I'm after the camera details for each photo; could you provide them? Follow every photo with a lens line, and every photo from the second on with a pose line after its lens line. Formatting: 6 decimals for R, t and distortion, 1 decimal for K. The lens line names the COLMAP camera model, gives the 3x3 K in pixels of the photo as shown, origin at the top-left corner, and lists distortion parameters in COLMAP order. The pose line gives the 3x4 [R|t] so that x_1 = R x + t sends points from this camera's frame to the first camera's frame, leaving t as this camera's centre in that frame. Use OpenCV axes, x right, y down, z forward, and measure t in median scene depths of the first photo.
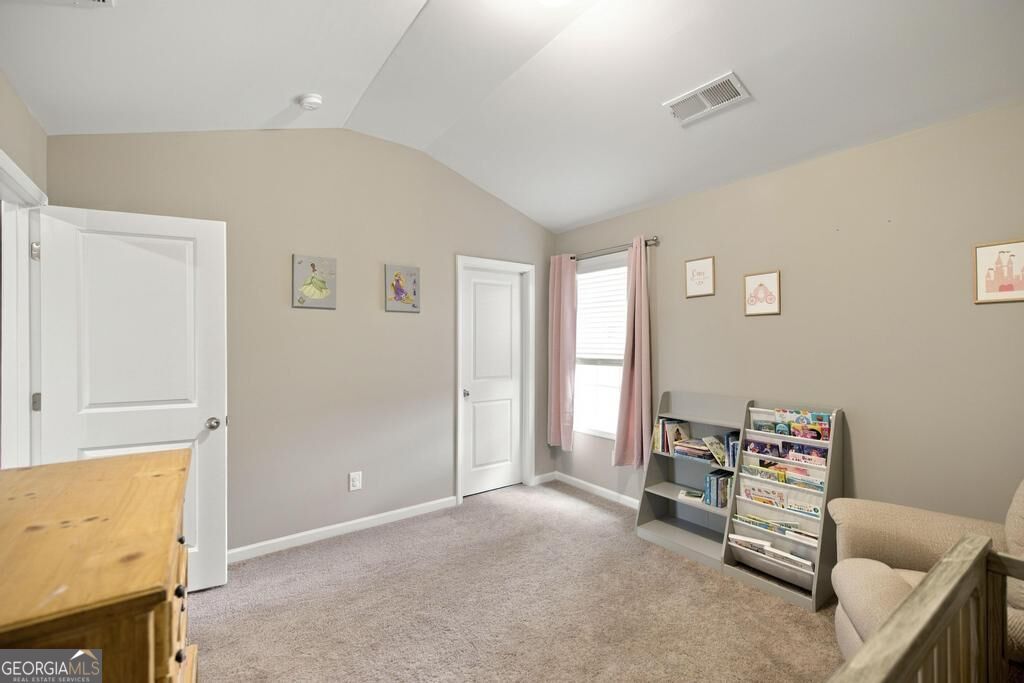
lens RADIAL K [[438.8, 0, 517.5], [0, 438.8, 341.1], [0, 0, 1]] dist [0.004614, -0.000537]
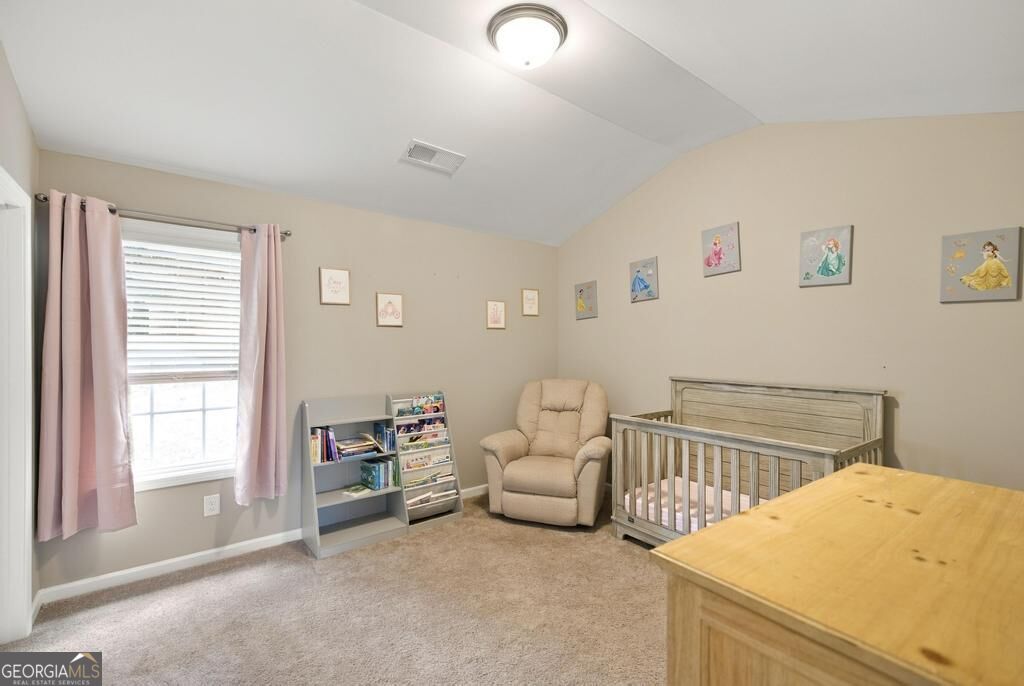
lens RADIAL K [[438.8, 0, 516.5], [0, 438.8, 345.7], [0, 0, 1]] dist [0.004614, -0.000537]
pose [[-0.023234, -0.002415, 0.999727, -0.753131], [-0.003160, 0.999992, 0.002342, -0.008229], [-0.999725, -0.003105, -0.023242, 0.699052]]
